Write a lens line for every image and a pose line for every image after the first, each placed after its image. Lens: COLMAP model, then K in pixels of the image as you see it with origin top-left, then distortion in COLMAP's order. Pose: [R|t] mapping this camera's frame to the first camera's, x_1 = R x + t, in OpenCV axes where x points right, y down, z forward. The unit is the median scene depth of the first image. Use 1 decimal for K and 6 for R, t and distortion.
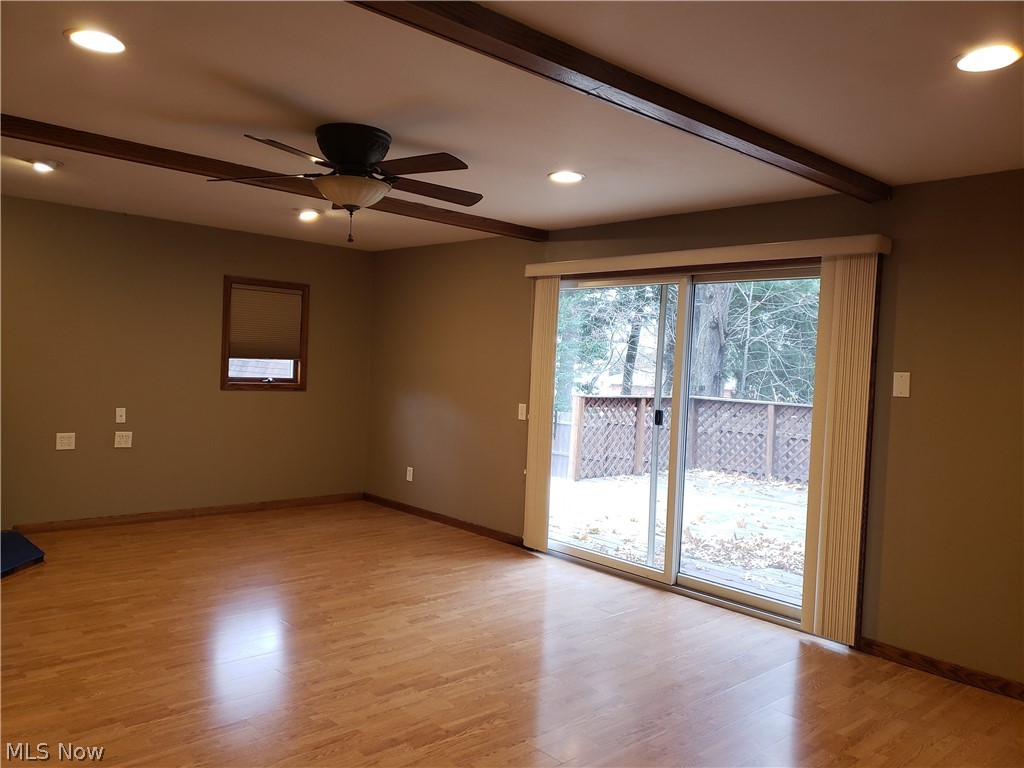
lens RADIAL K [[789.9, 0, 491.6], [0, 789.9, 380.3], [0, 0, 1]] dist [0.203375, -0.385966]
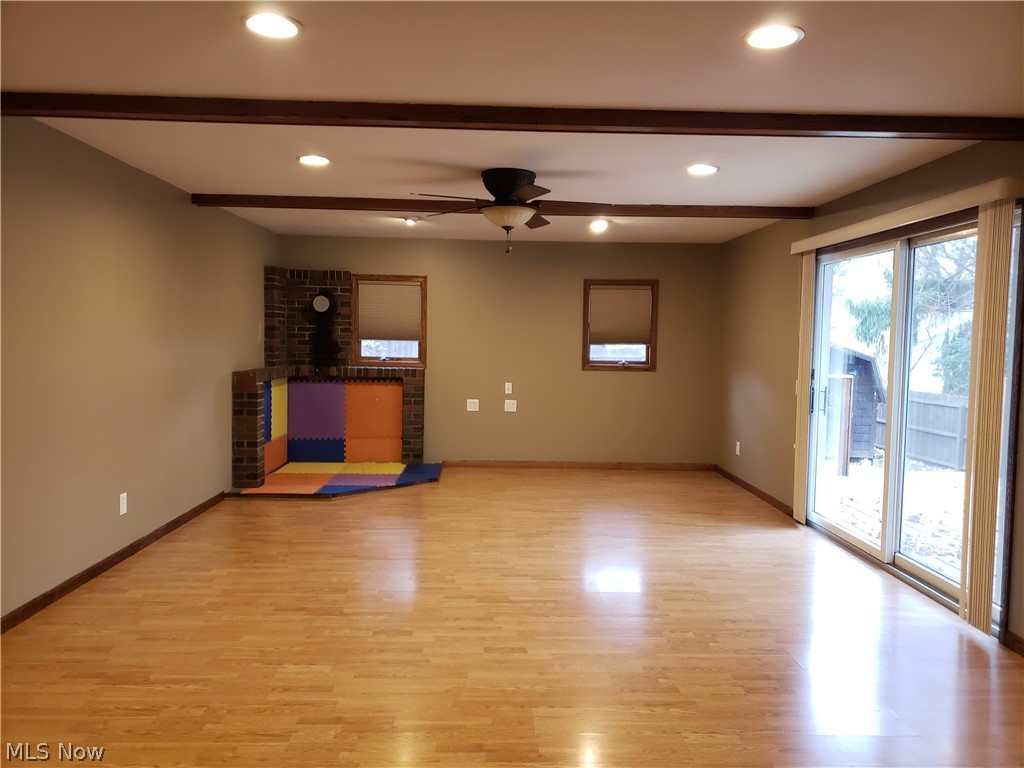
lens RADIAL K [[790.9, 0, 503.0], [0, 790.9, 377.9], [0, 0, 1]] dist [0.049805, -0.049300]
pose [[0.748655, -0.002991, -0.662953, 0.396119], [0.004252, 0.999991, 0.000290, 0.023280], [0.662946, -0.003036, 0.748661, -0.014356]]
